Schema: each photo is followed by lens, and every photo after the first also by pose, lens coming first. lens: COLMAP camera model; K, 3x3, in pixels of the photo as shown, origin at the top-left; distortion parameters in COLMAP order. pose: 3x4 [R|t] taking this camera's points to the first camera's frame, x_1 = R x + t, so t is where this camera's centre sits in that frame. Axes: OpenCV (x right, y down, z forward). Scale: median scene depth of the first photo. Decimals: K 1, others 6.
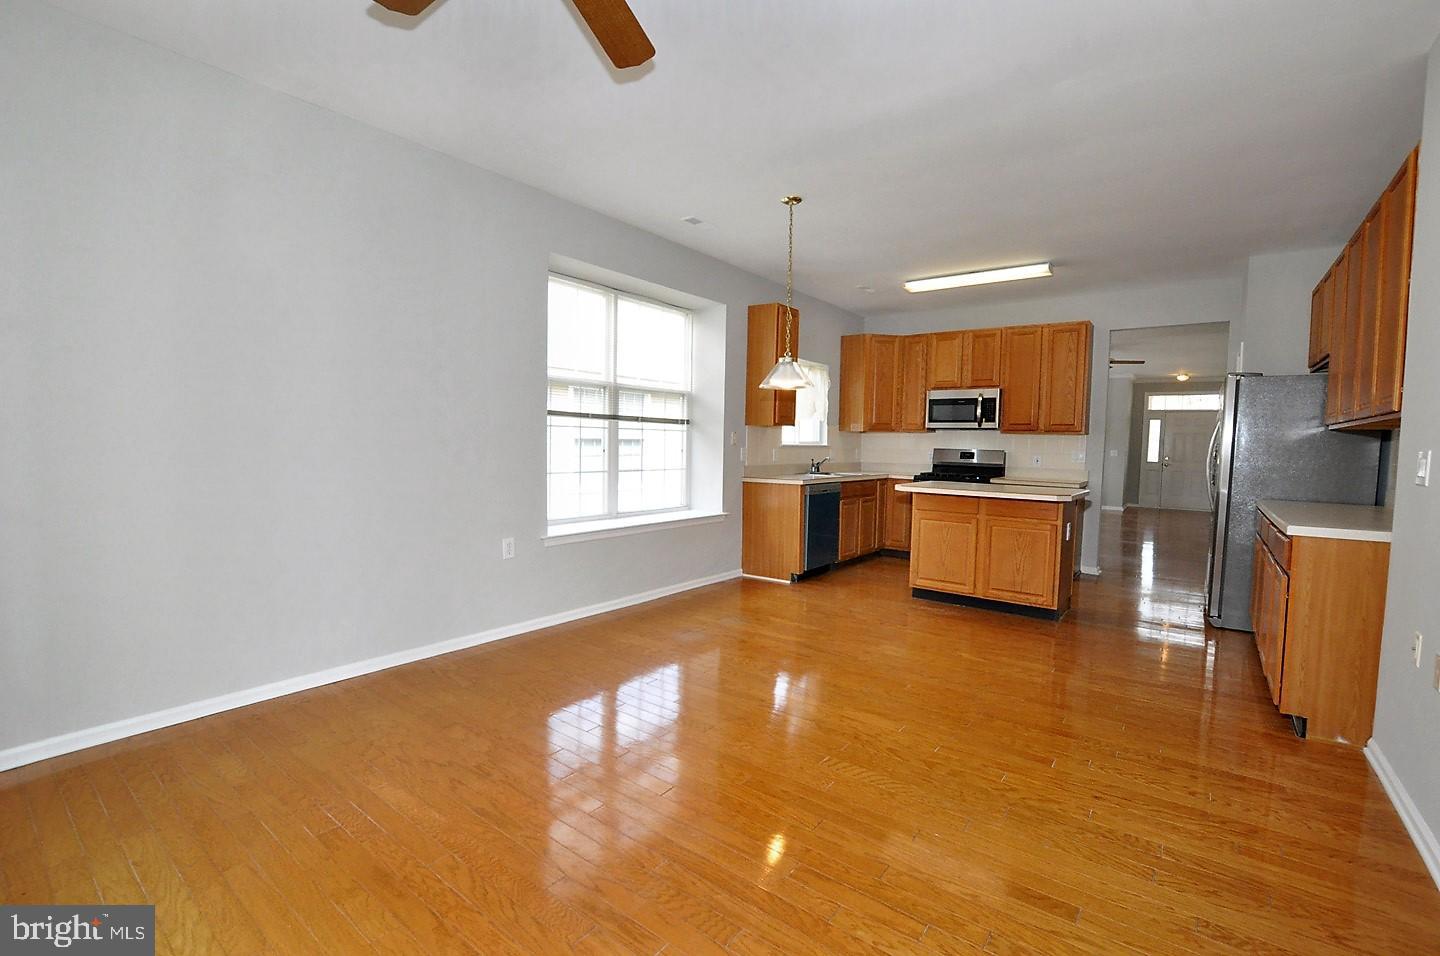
lens RADIAL K [[633.4, 0, 718.0], [0, 633.4, 474.7], [0, 0, 1]] dist [-0.032468, -0.000480]
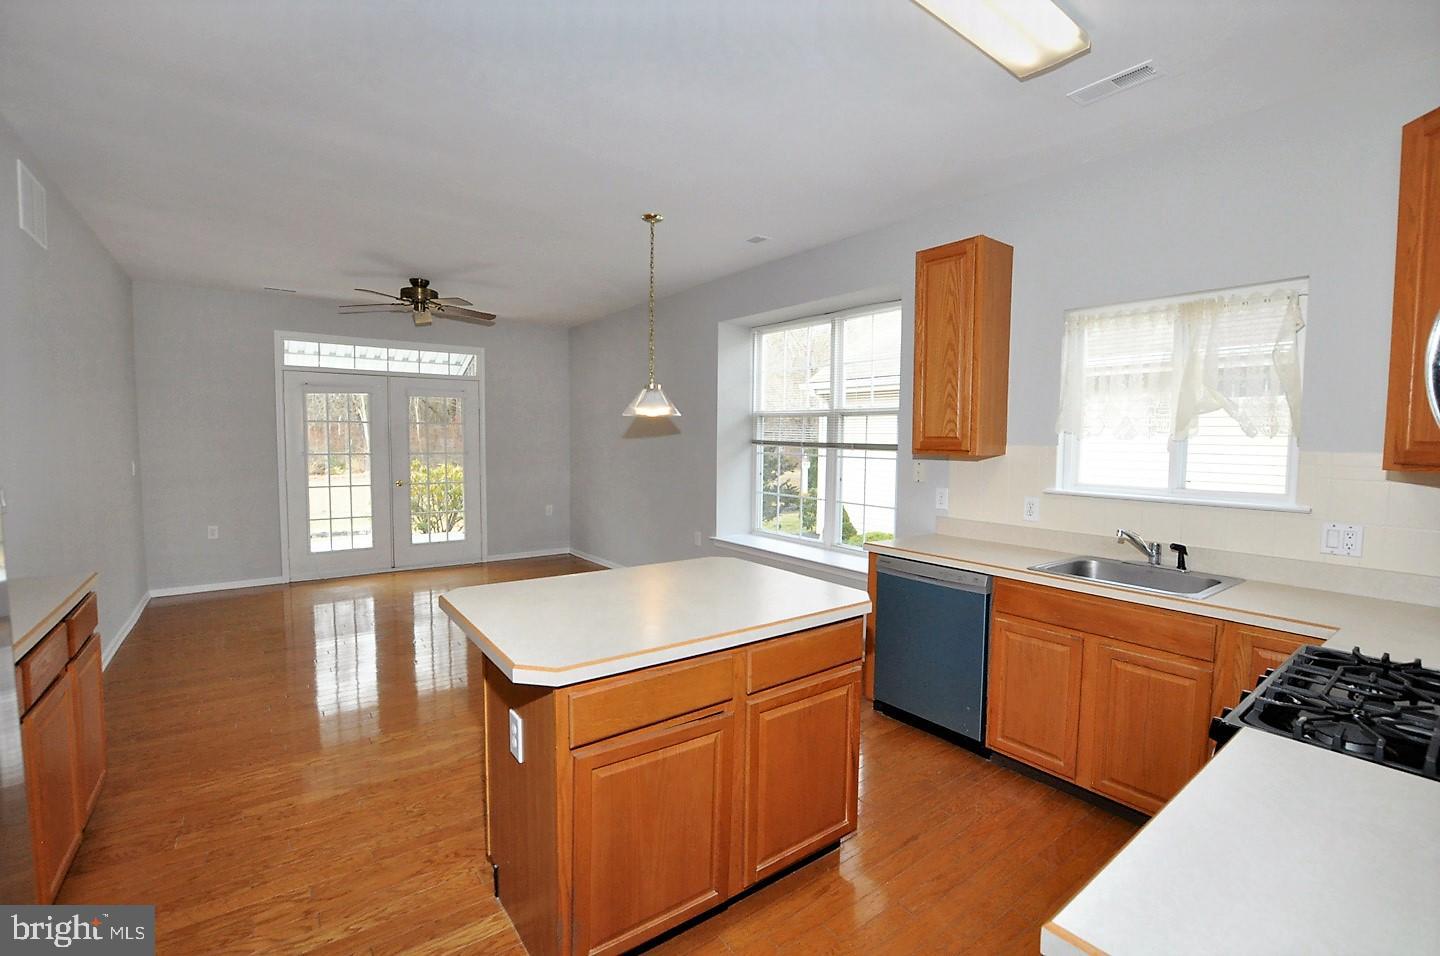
lens RADIAL K [[635.4, 0, 721.2], [0, 635.4, 475.4], [0, 0, 1]] dist [-0.022779, -0.000120]
pose [[-0.270727, 0.036371, -0.961969, 0.602566], [-0.064455, 0.996359, 0.055811, -0.065635], [0.960496, 0.077113, -0.267397, 0.821280]]
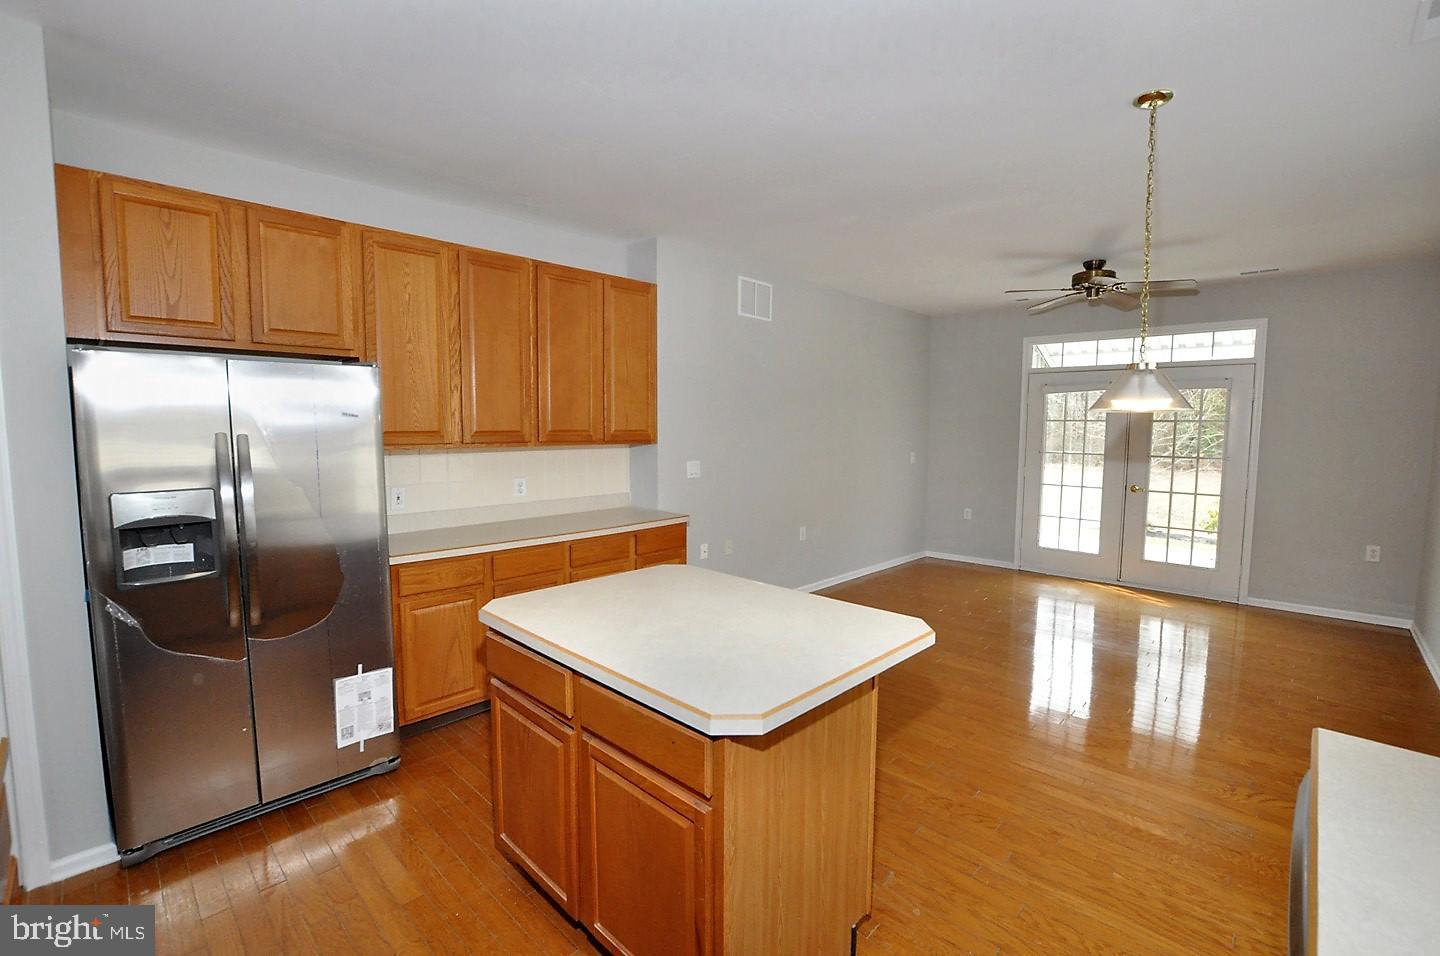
lens RADIAL K [[633.4, 0, 727.8], [0, 633.4, 478.8], [0, 0, 1]] dist [-0.032468, -0.000480]
pose [[-0.993983, -0.033278, 0.104355, 0.253995], [-0.018739, 0.990348, 0.137329, -0.089076], [-0.107918, 0.134547, -0.985013, 0.994128]]
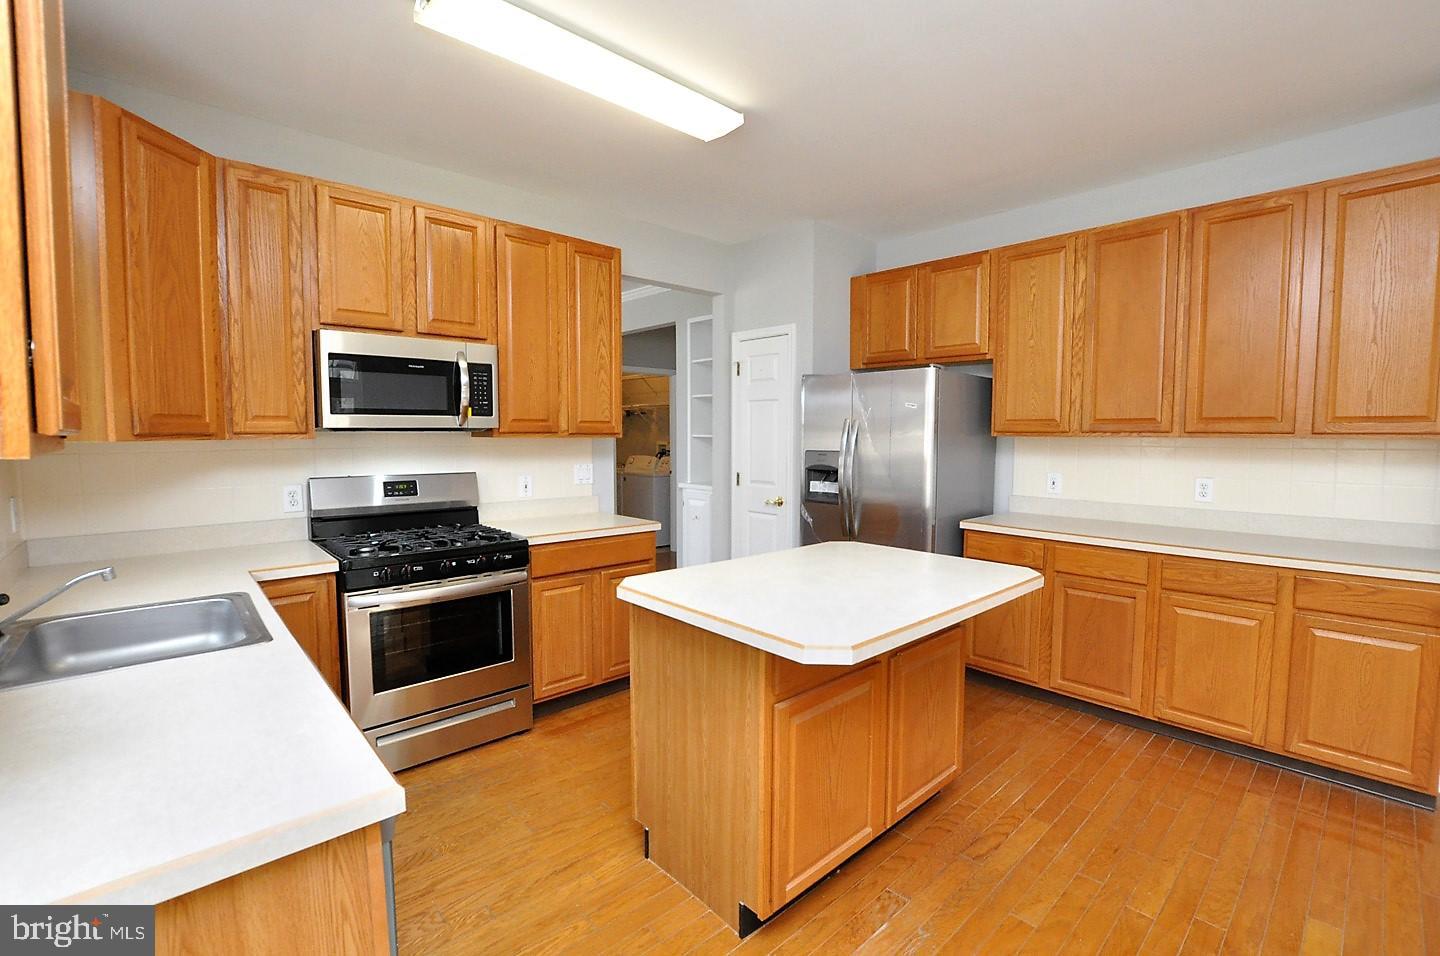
lens RADIAL K [[633.4, 0, 723.5], [0, 633.4, 484.2], [0, 0, 1]] dist [-0.032468, -0.000480]
pose [[0.166315, -0.097446, 0.981246, -0.003254], [0.053806, 0.994519, 0.089644, -0.063369], [-0.984604, 0.037888, 0.170647, 0.723884]]
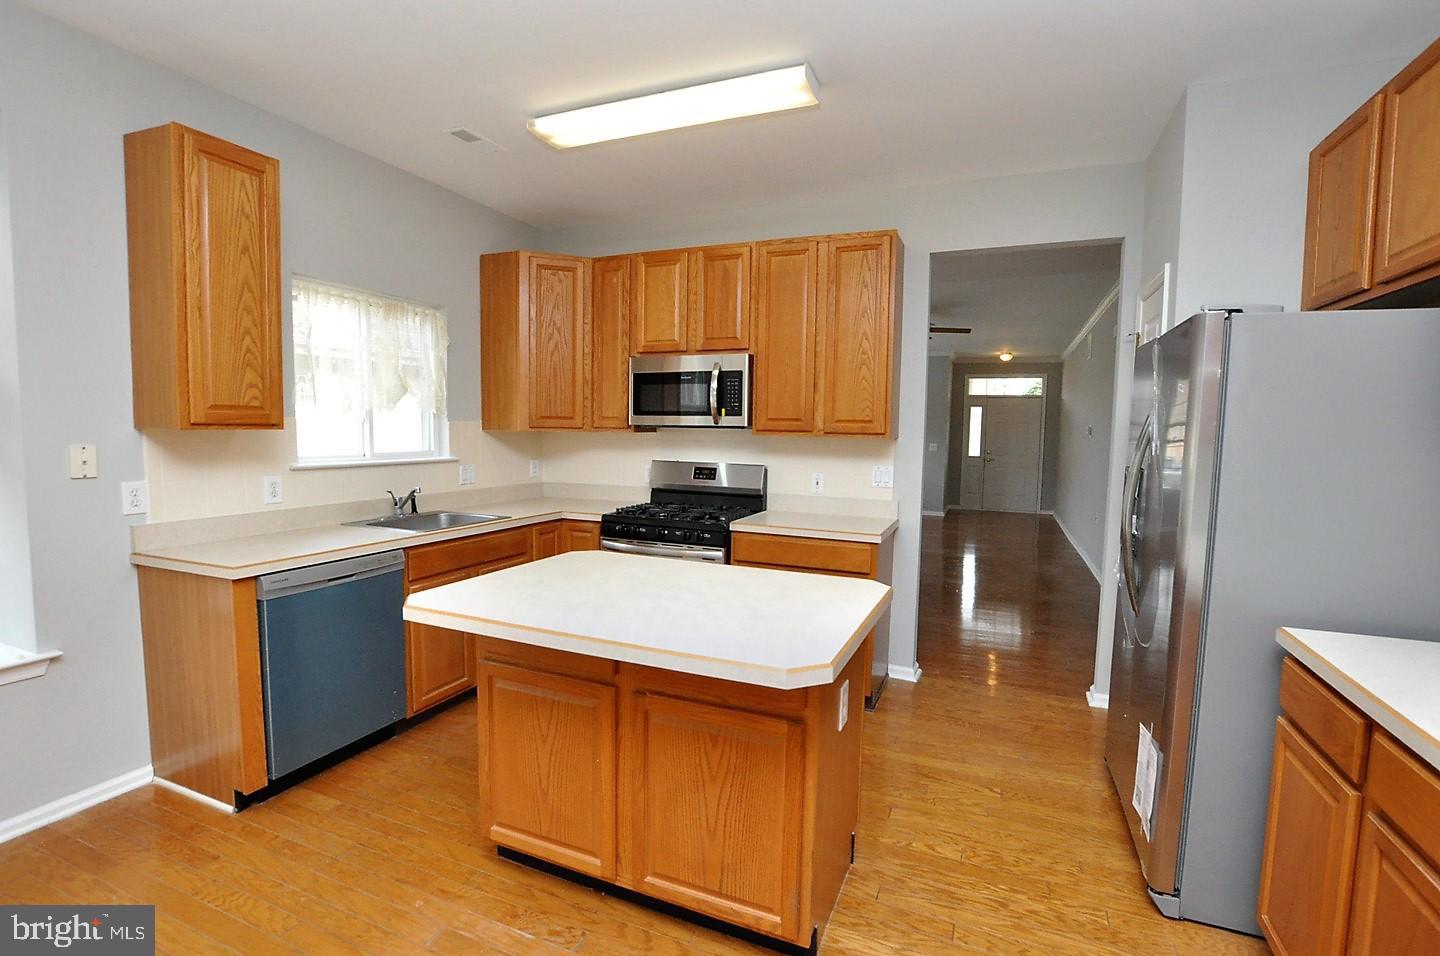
lens RADIAL K [[668.5, 0, 717.1], [0, 668.5, 479.4], [0, 0, 1]] dist [-0.023715, 0.000037]
pose [[0.967483, -0.022929, 0.251894, 0.262866], [0.016038, 0.999440, 0.029375, -0.043972], [-0.252426, -0.024379, 0.967309, 0.426551]]
